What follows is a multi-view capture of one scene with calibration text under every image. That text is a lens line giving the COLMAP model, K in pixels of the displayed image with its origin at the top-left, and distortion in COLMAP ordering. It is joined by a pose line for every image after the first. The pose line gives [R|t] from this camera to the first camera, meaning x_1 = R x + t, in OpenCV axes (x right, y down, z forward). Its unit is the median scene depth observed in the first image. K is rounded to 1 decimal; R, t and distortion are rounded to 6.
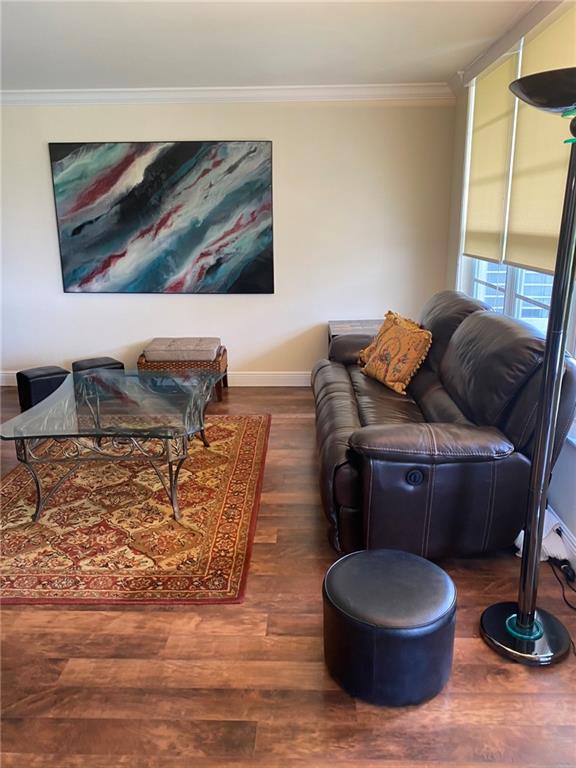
lens RADIAL K [[574.3, 0, 293.0], [0, 574.3, 375.7], [0, 0, 1]] dist [0.025812, -0.046814]
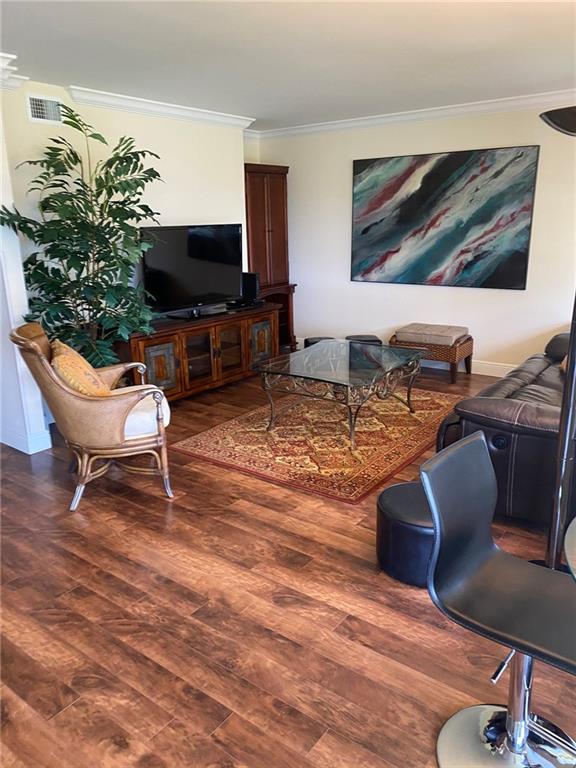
lens RADIAL K [[587.8, 0, 286.8], [0, 587.8, 390.2], [0, 0, 1]] dist [0.012634, -0.039322]
pose [[0.808136, 0.155992, -0.567963, 0.270475], [-0.143414, 0.987384, 0.067127, 0.027315], [0.571269, 0.027206, 0.820312, -0.127865]]
